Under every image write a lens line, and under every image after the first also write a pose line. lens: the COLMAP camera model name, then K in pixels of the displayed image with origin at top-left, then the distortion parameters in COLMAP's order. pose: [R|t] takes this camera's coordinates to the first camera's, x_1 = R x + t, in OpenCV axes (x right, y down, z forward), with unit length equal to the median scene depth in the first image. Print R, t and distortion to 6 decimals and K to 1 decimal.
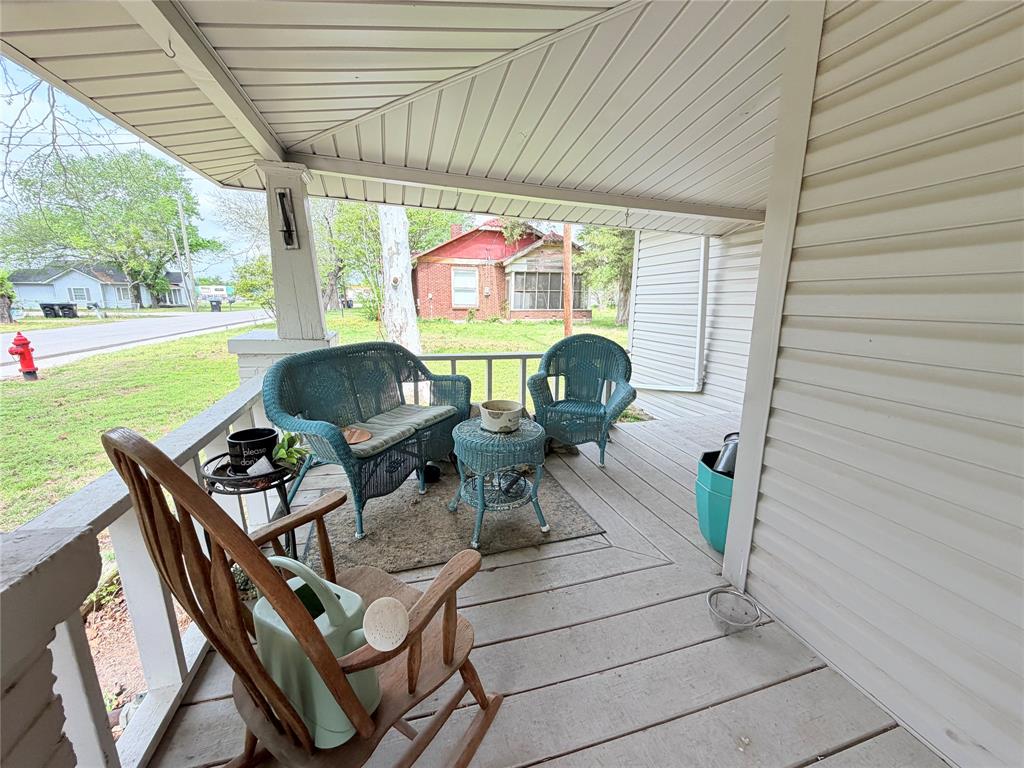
lens RADIAL K [[408.6, 0, 505.5], [0, 408.6, 382.9], [0, 0, 1]] dist [0.000392, -0.000081]
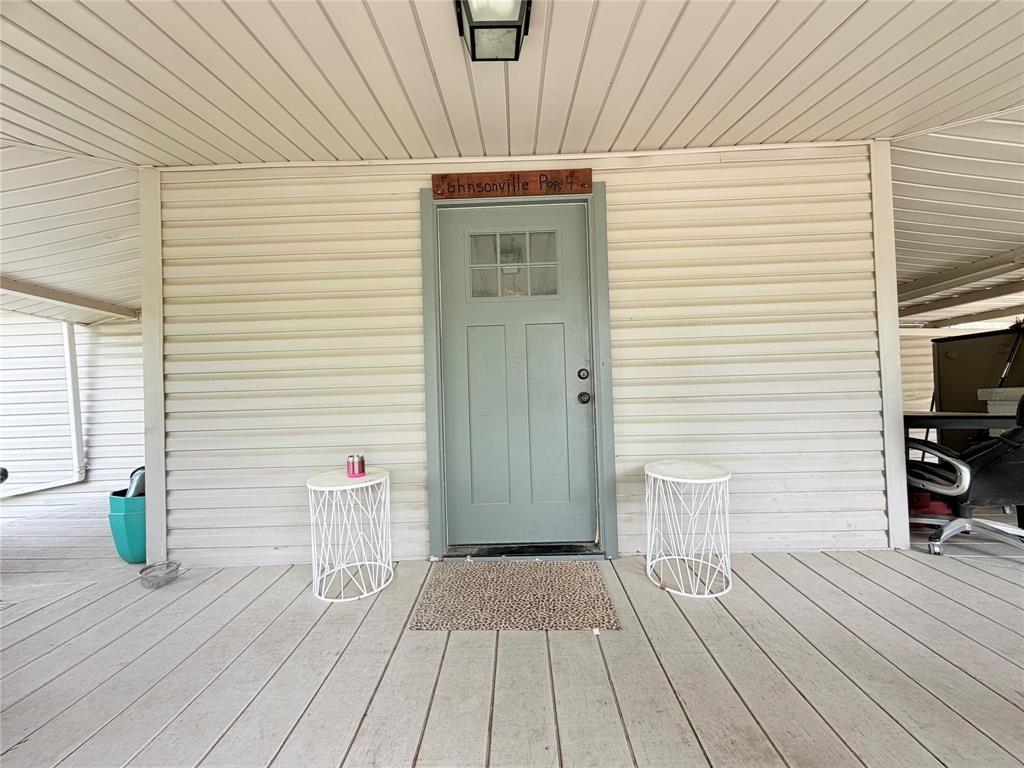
lens RADIAL K [[408.6, 0, 503.8], [0, 408.6, 385.2], [0, 0, 1]] dist [0.000392, -0.000081]
pose [[0.283746, 0.003700, 0.958892, -0.208316], [0.223056, 0.972307, -0.069756, 0.122235], [-0.932595, 0.233680, 0.275063, -0.292706]]
